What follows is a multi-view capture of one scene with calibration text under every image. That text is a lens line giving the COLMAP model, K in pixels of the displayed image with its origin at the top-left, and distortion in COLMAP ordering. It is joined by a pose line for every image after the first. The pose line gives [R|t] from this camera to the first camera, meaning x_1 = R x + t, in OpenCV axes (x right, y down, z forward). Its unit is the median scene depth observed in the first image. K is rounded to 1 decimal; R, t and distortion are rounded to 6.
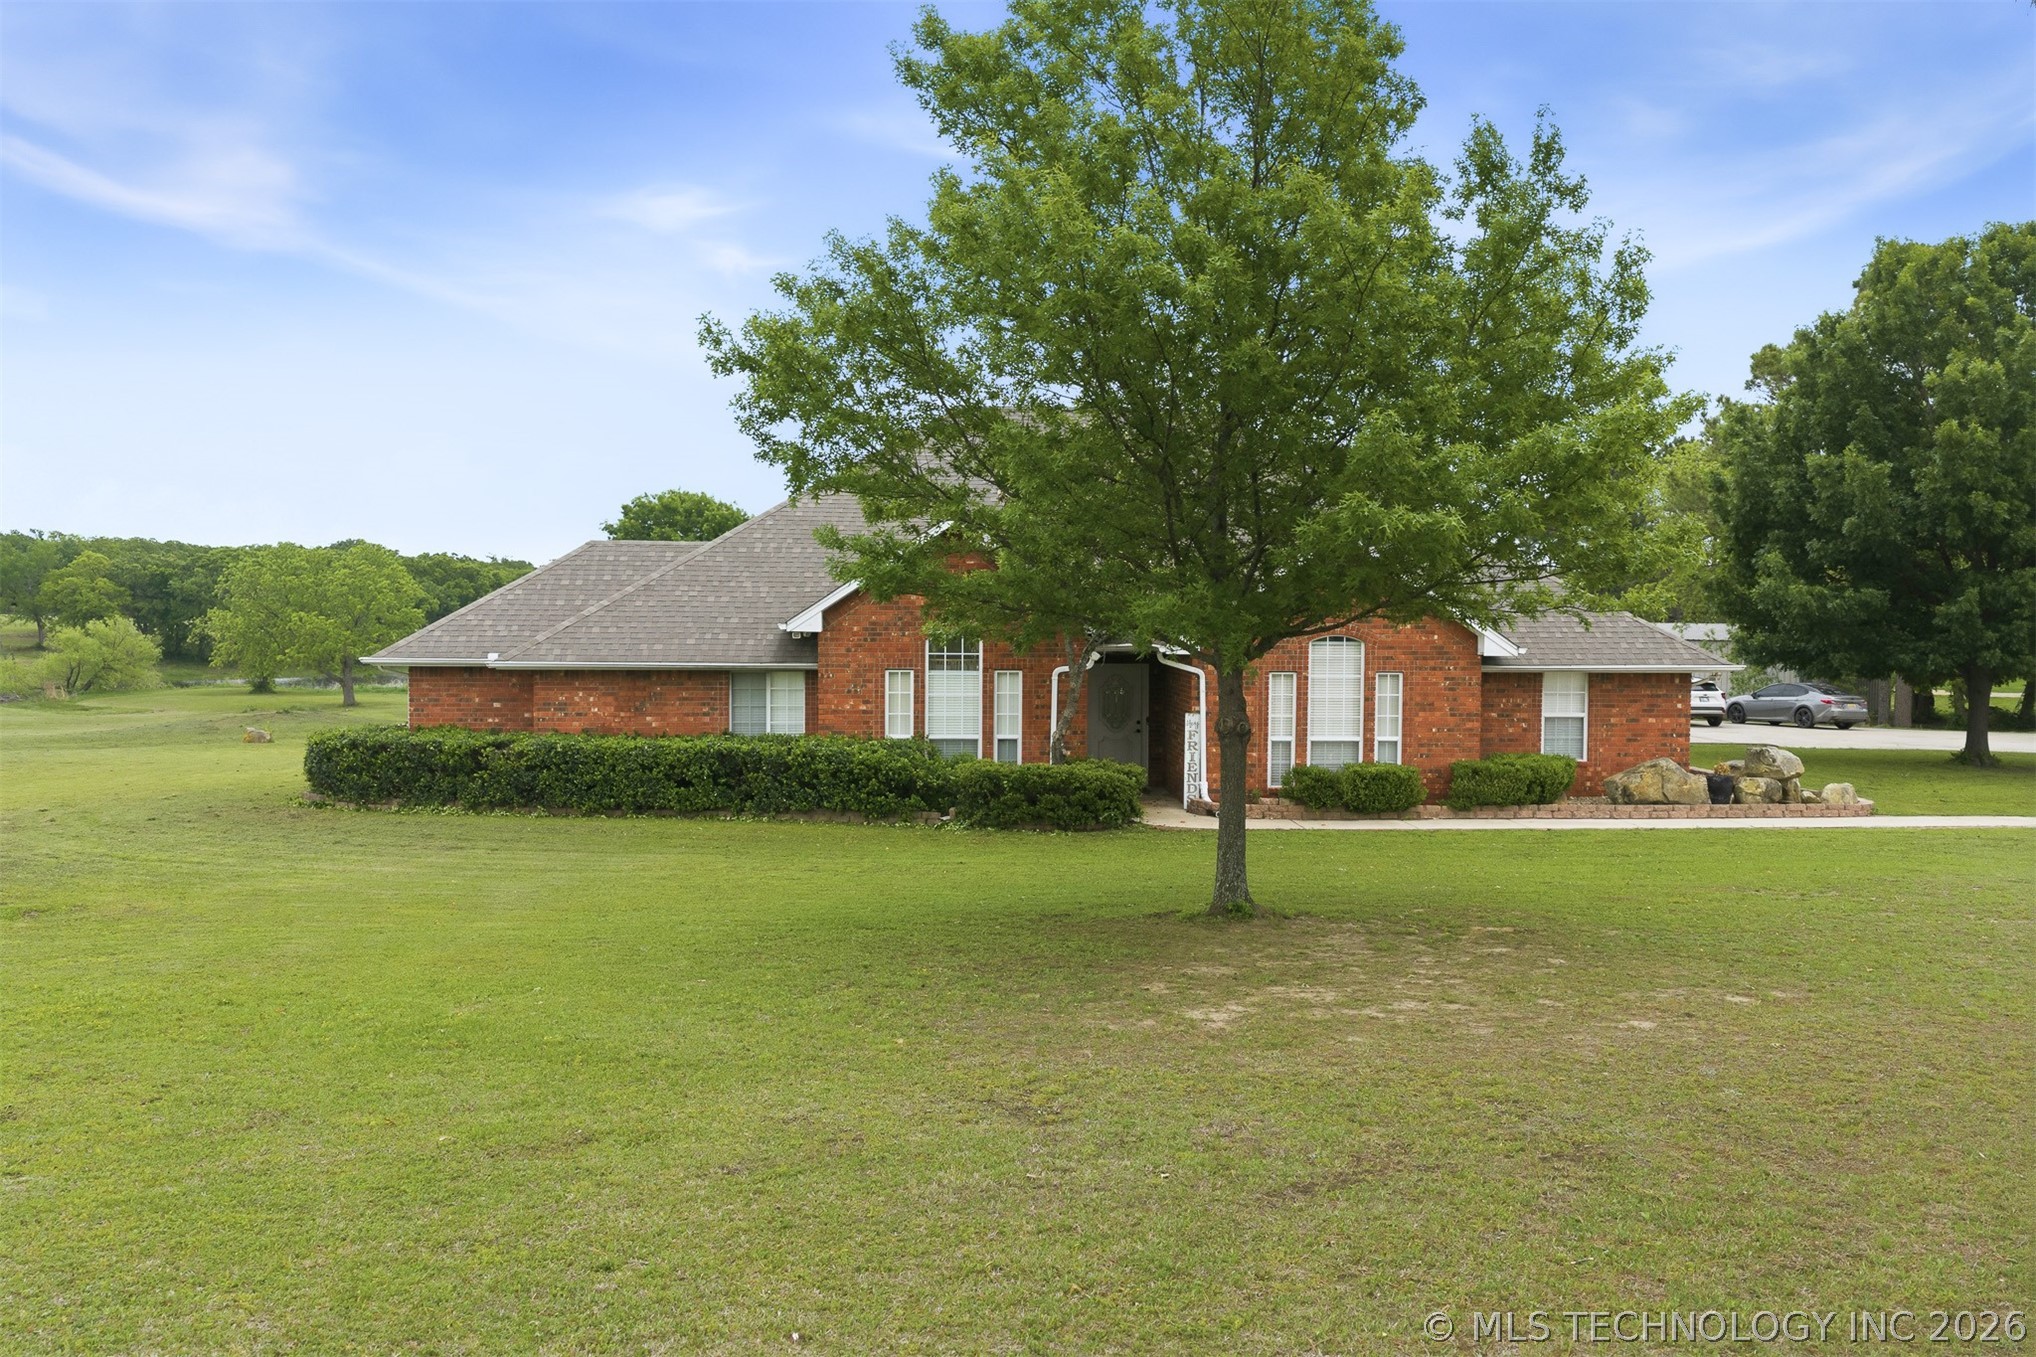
lens RADIAL K [[1685.8, 0, 1026.3], [0, 1685.8, 665.0], [0, 0, 1]] dist [0.029495, -0.076426]
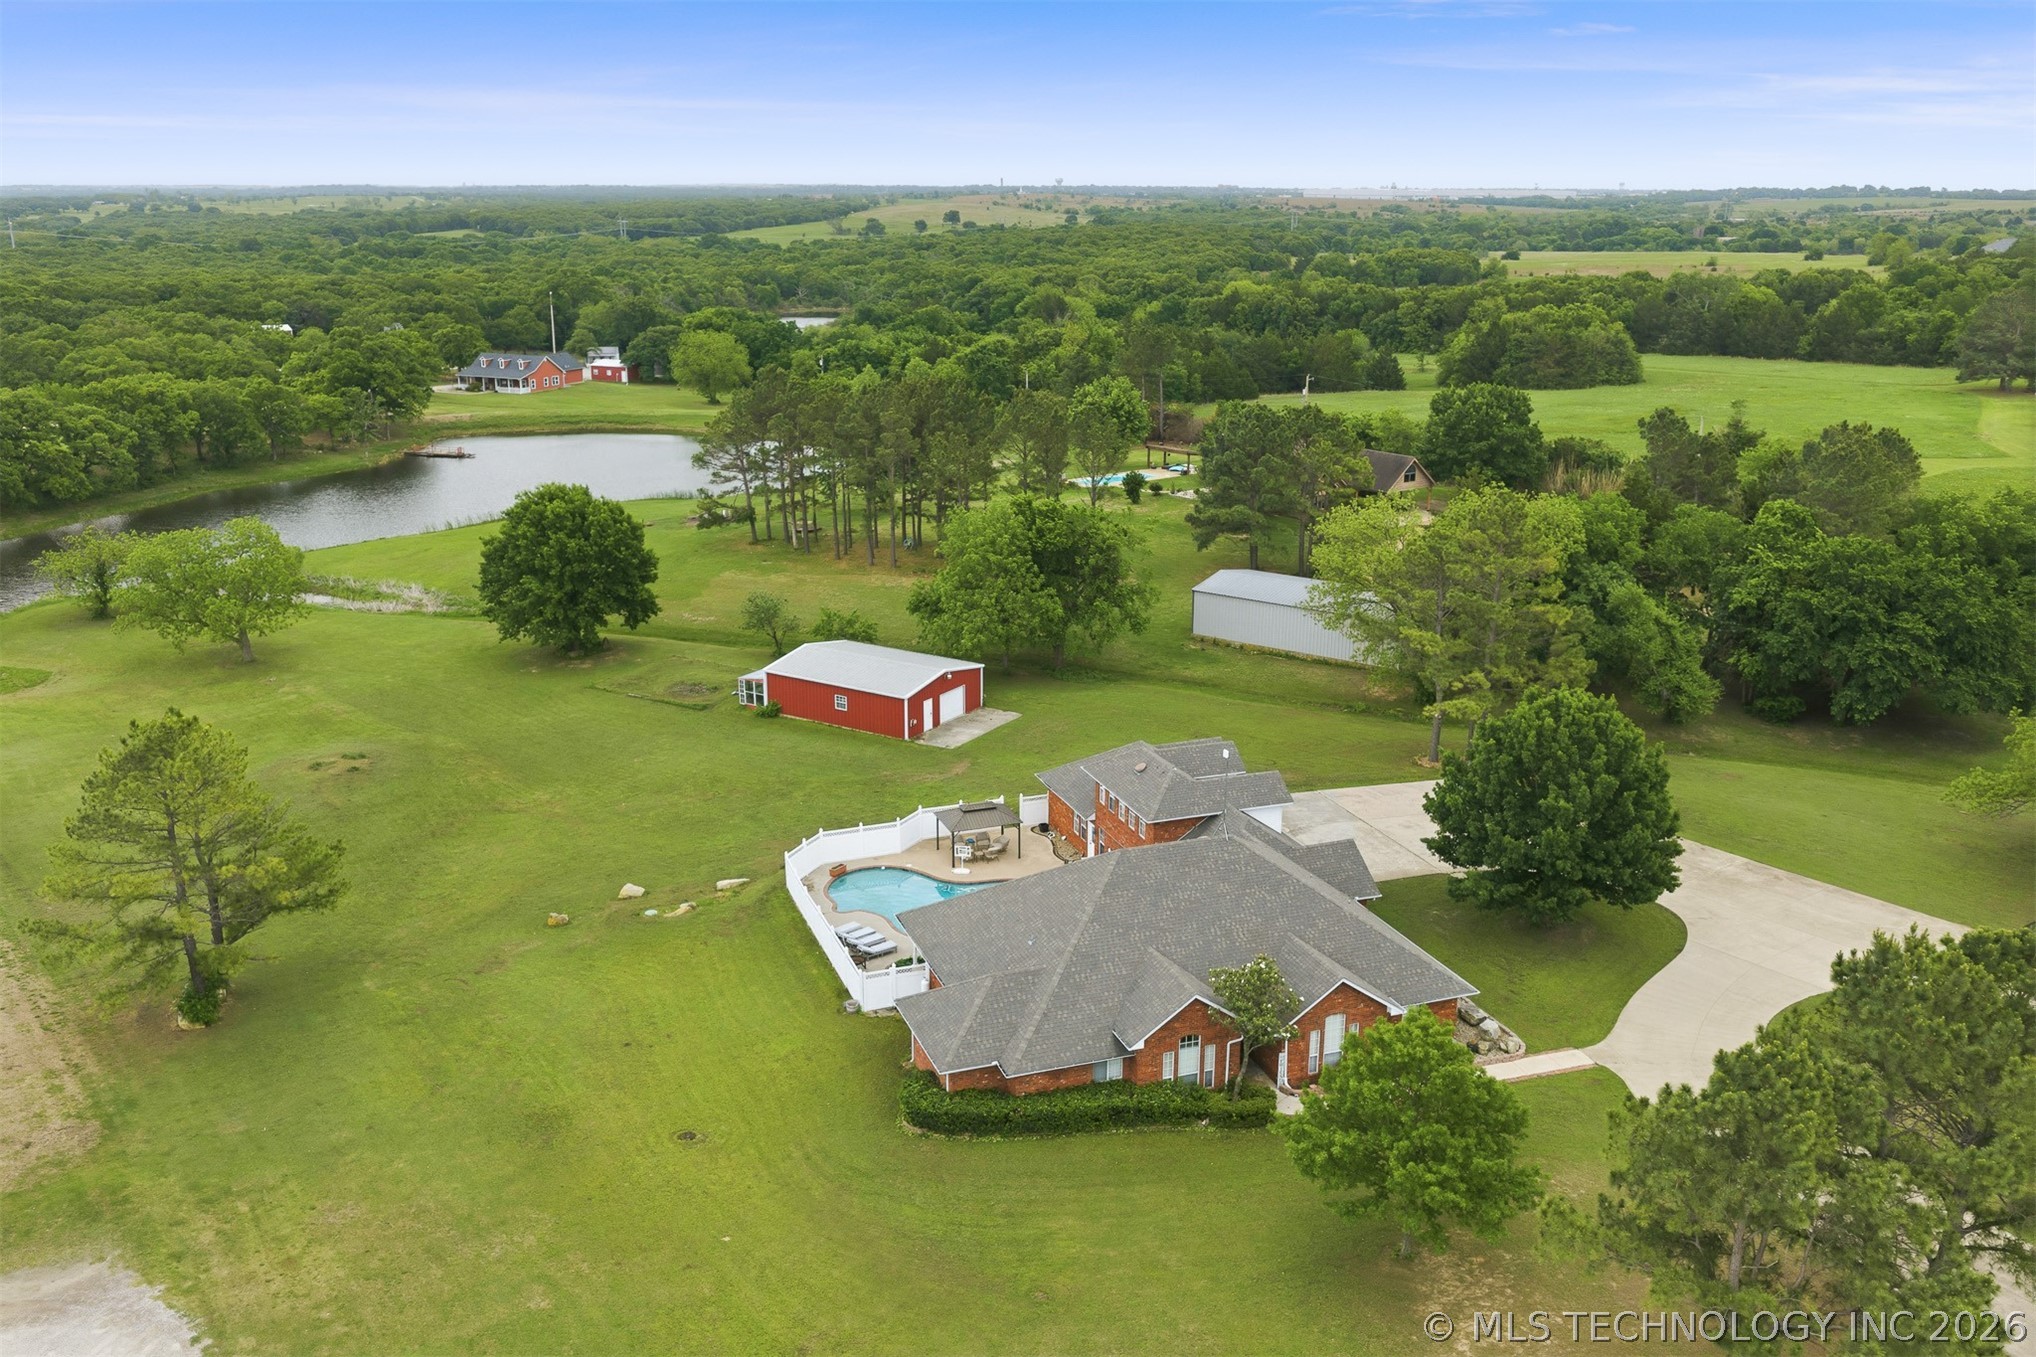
lens RADIAL K [[1685.8, 0, 1026.3], [0, 1685.8, 665.0], [0, 0, 1]] dist [0.029495, -0.076426]
pose [[0.961786, -0.074730, 0.263406, -0.855456], [0.008752, 0.969931, 0.243222, -1.108011], [-0.273662, -0.231622, 0.933520, -1.046857]]
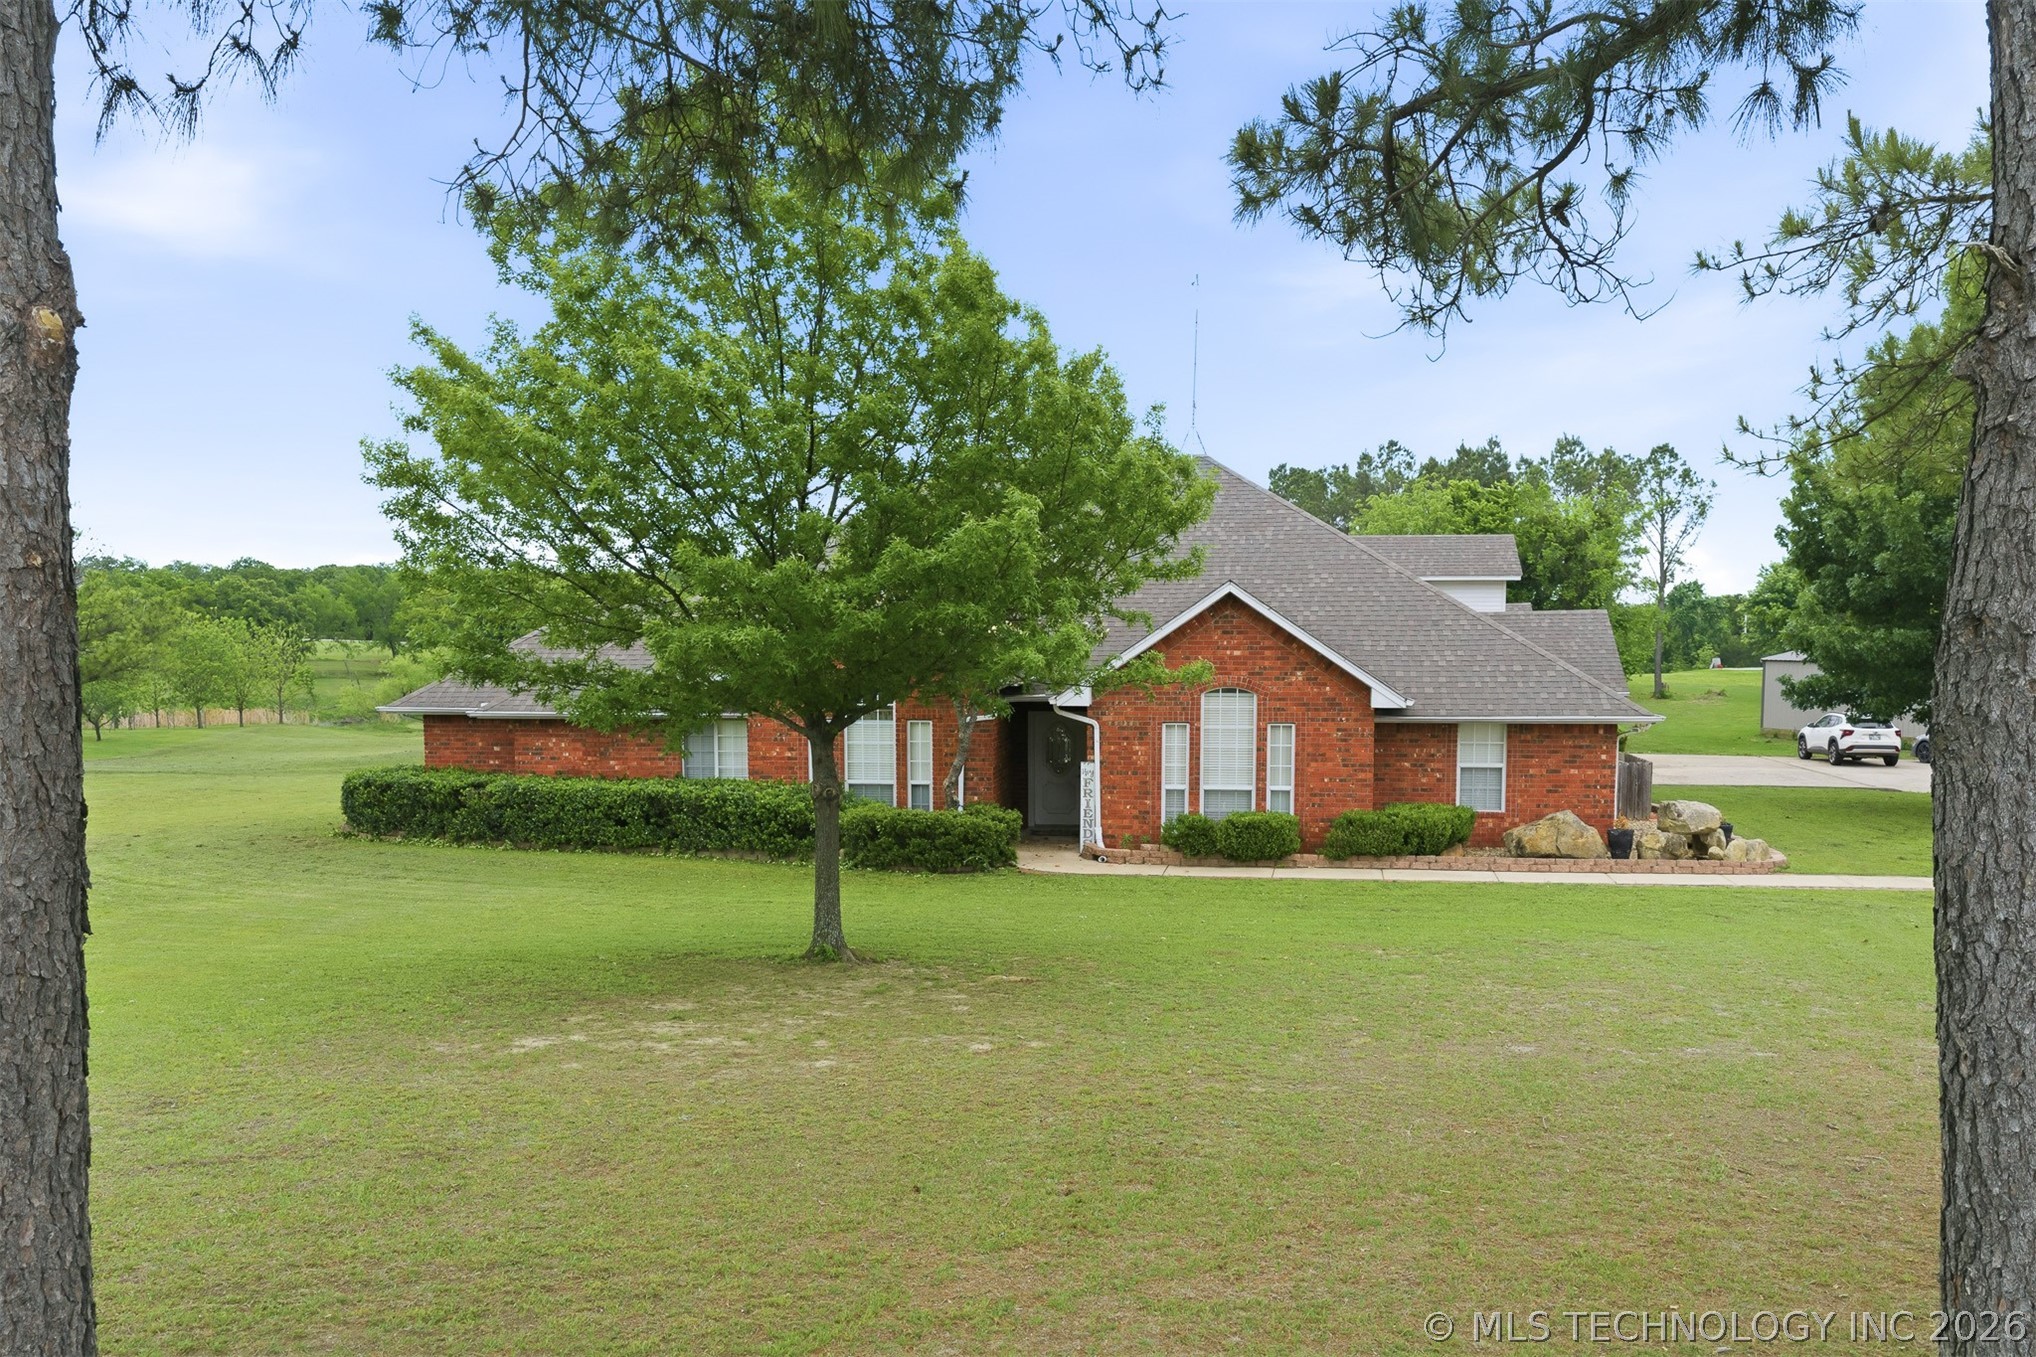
lens RADIAL K [[1727.0, 0, 1024.2], [0, 1727.0, 768.6], [0, 0, 1]] dist [0.039378, -0.099374]
pose [[0.978855, 0.008620, -0.204376, 0.277638], [0.001518, 0.998778, 0.049396, -0.020374], [0.204552, -0.048662, 0.977645, -0.056526]]
